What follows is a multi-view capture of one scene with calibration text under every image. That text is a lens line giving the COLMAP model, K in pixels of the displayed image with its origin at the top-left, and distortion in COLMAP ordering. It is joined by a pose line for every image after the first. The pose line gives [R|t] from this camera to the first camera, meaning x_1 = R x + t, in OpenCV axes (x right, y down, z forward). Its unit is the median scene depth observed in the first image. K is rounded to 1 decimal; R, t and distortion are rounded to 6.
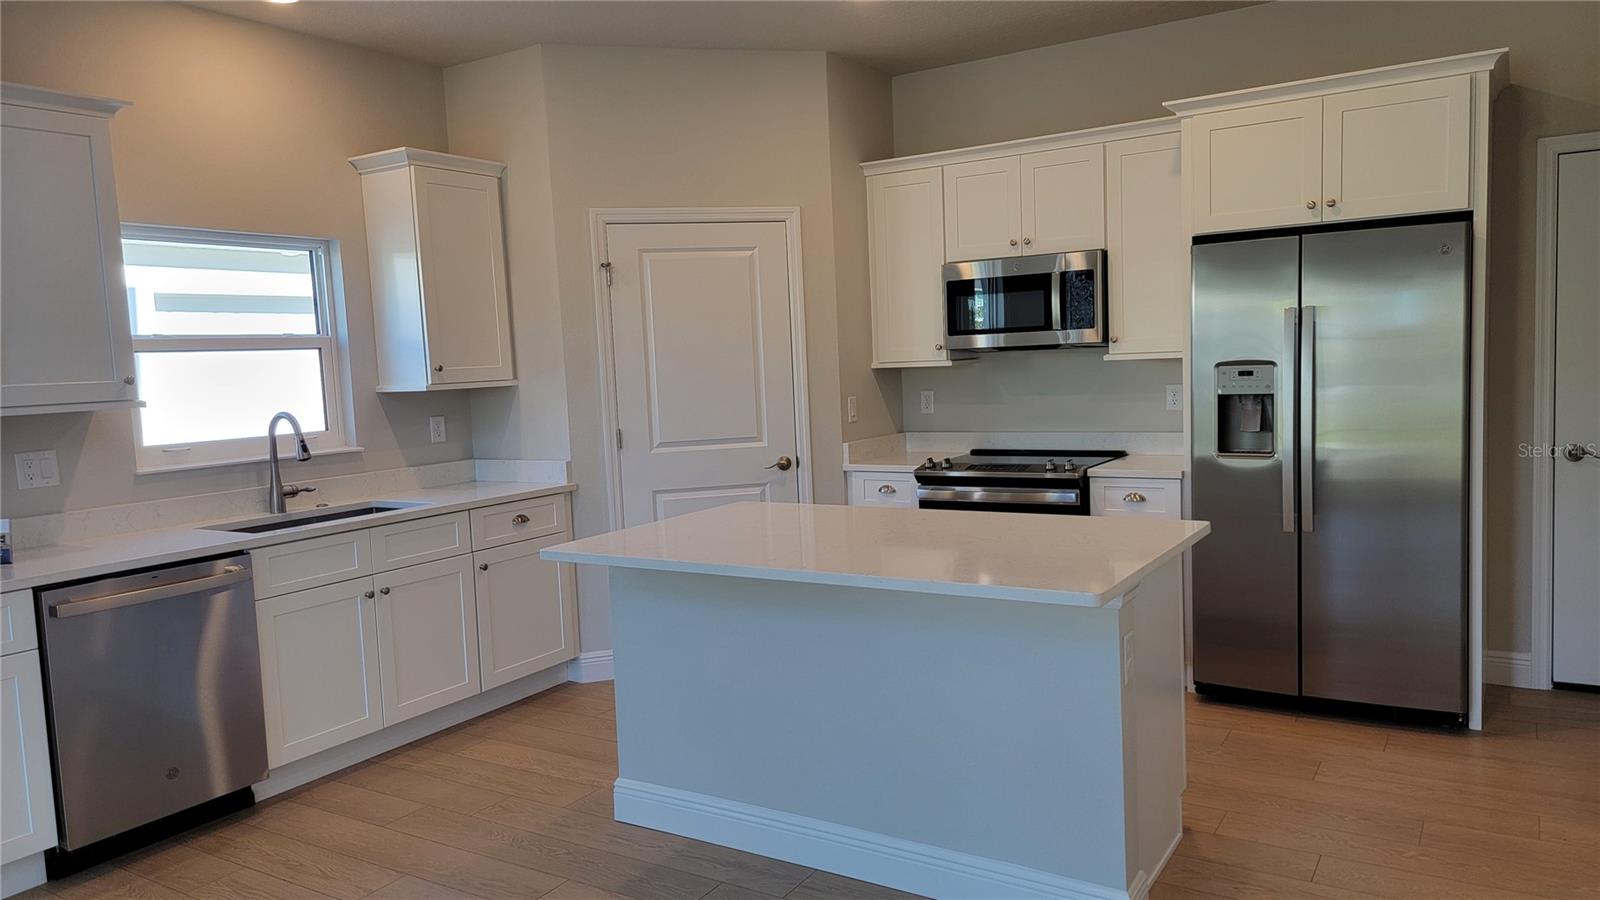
lens RADIAL K [[1108.5, 0, 800.7], [0, 1108.5, 441.1], [0, 0, 1]] dist [0.034385, -0.001899]
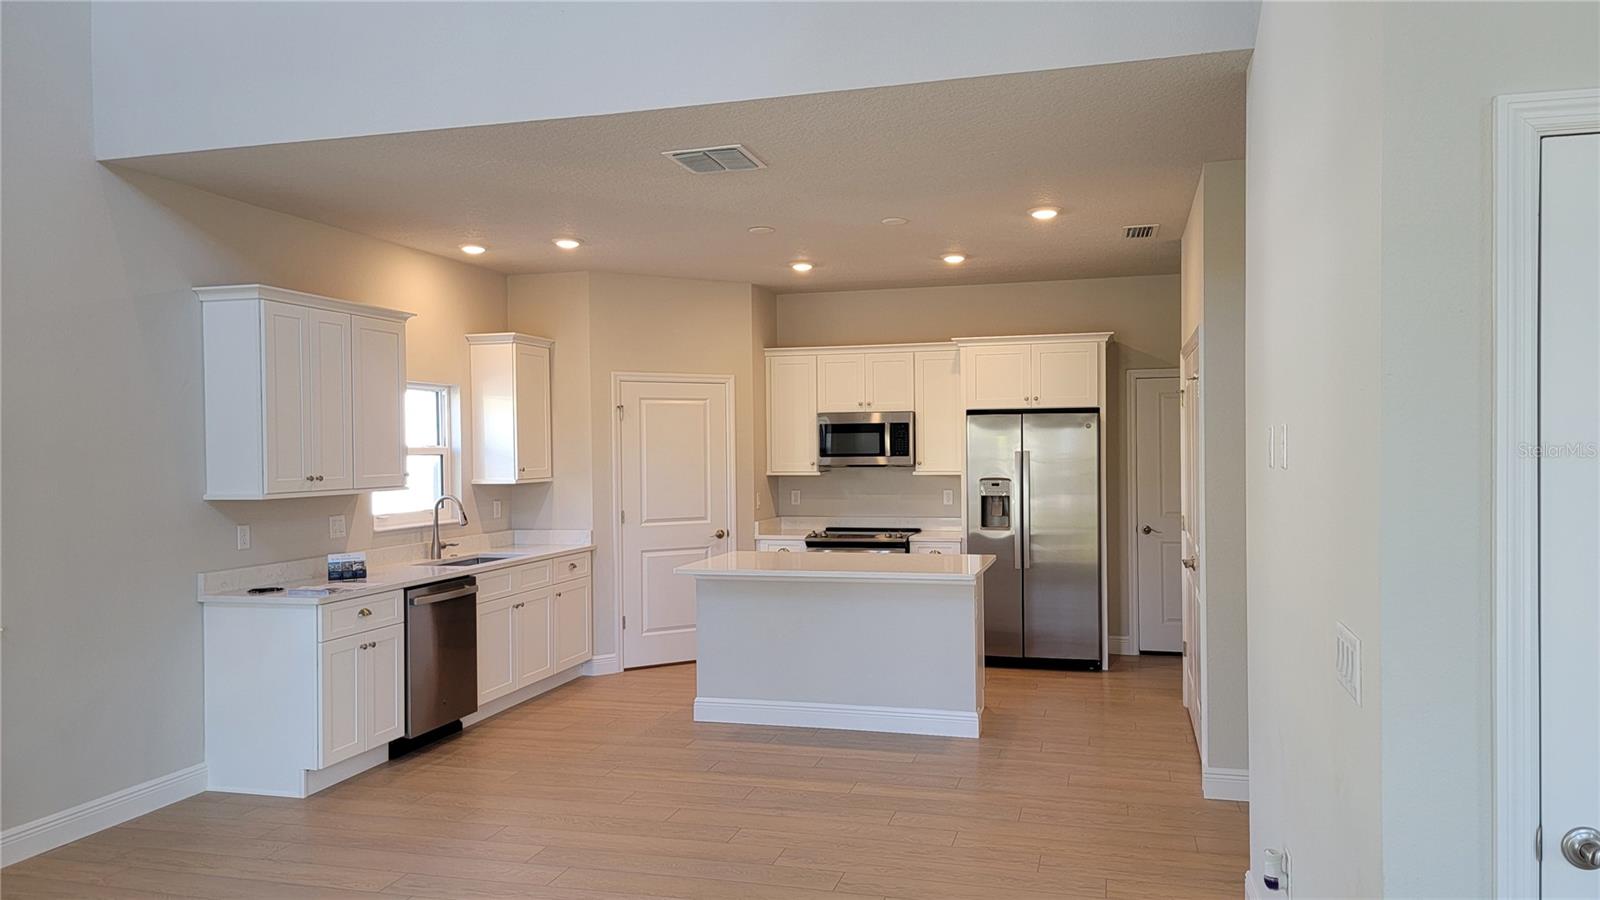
lens RADIAL K [[1108.5, 0, 800.7], [0, 1108.5, 441.1], [0, 0, 1]] dist [0.034385, -0.001899]
pose [[0.959427, 0.033997, 0.279901, -0.392032], [-0.008205, 0.995650, -0.092806, 0.037626], [-0.281838, 0.086744, 0.955533, -0.622037]]
